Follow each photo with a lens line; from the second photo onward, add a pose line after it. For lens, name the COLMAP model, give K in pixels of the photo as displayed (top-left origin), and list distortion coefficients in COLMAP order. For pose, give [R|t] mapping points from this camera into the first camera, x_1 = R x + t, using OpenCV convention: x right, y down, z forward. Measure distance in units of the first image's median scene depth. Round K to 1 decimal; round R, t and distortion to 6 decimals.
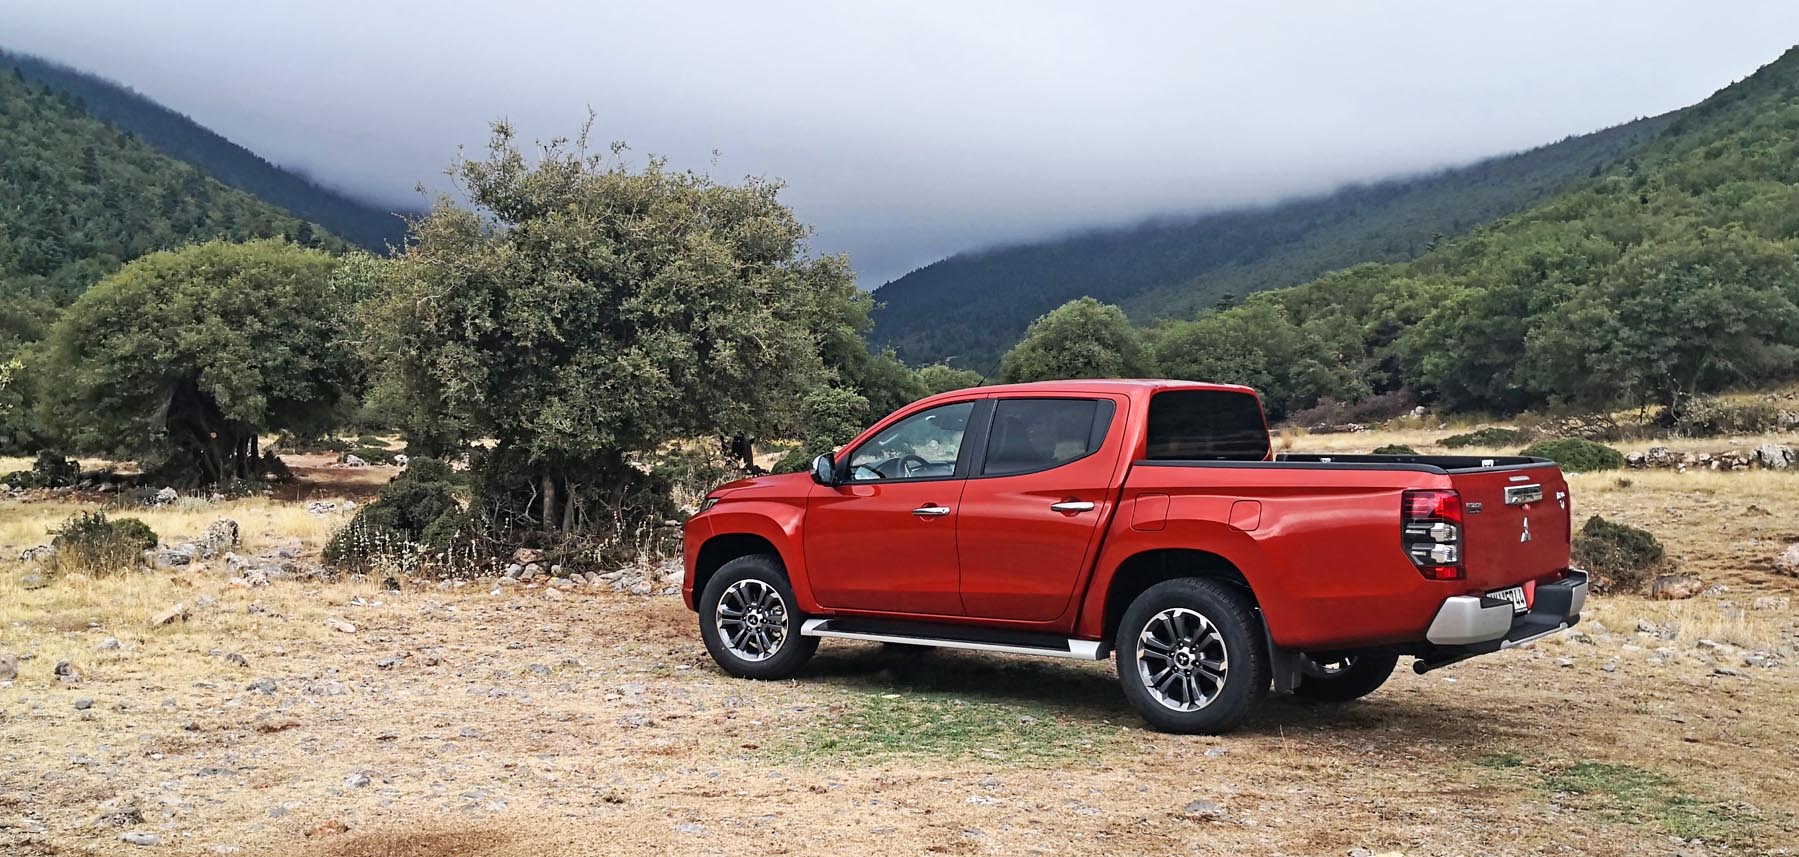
lens RADIAL K [[1678.9, 0, 899.5], [0, 1678.9, 428.5], [0, 0, 1]] dist [0.041538, -0.022608]
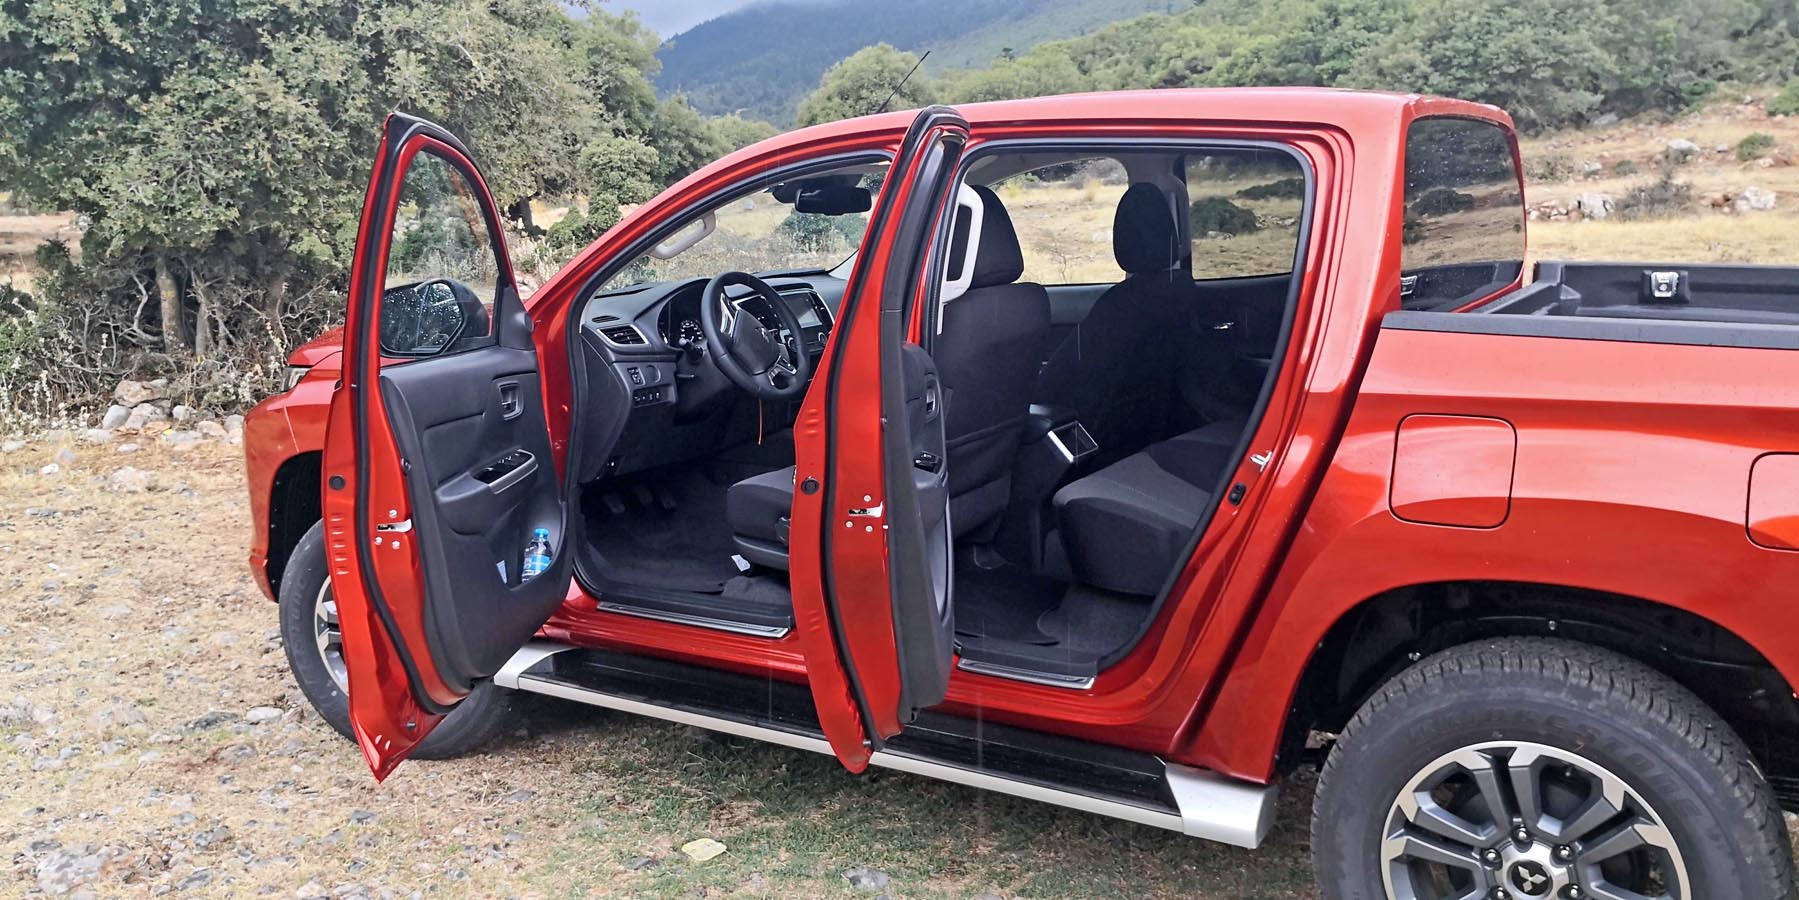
lens RADIAL K [[1484.4, 0, 899.5], [0, 1484.4, 450.0], [0, 0, 1]] dist [0.004175, -0.002261]
pose [[0.990703, -0.030930, 0.132483, -0.000797], [0.006532, 0.983504, 0.180767, -0.002357], [-0.135889, -0.178221, 0.974562, 0.164024]]
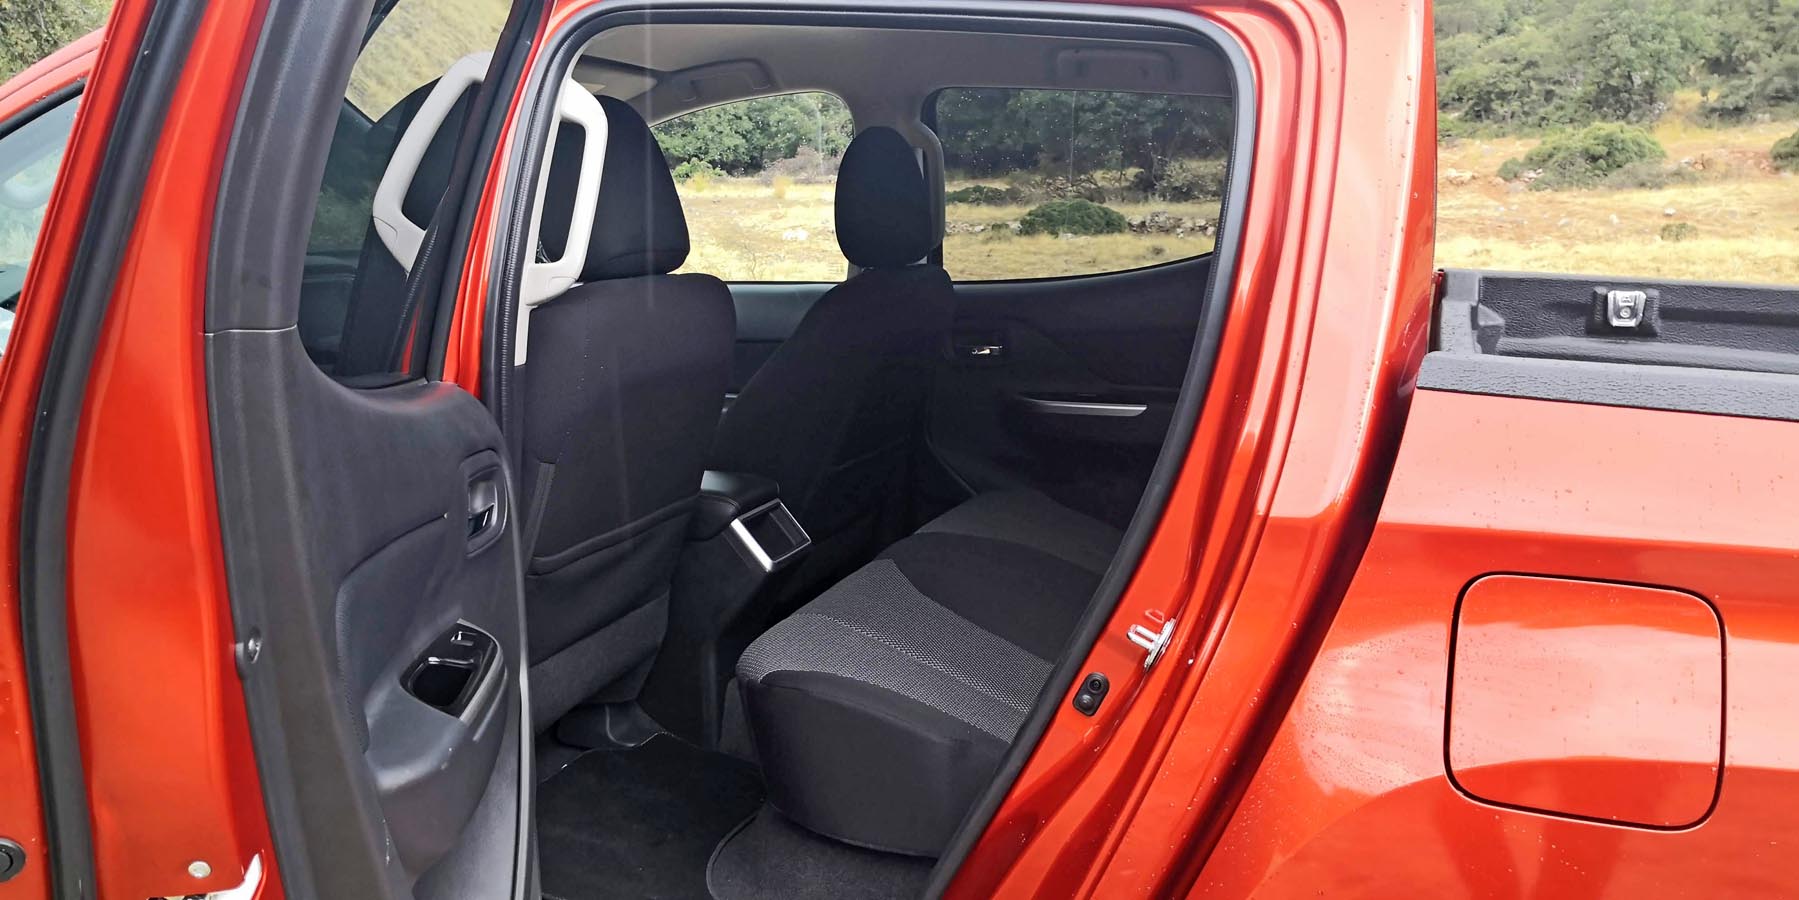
lens RADIAL K [[1450.2, 0, 891.8], [0, 1450.2, 479.0], [0, 0, 1]] dist [0.039934, -0.003778]
pose [[0.942509, -0.029386, 0.332887, 0.009971], [-0.039784, 0.979175, 0.199080, 0.001026], [-0.331805, -0.200878, 0.921712, 0.208106]]
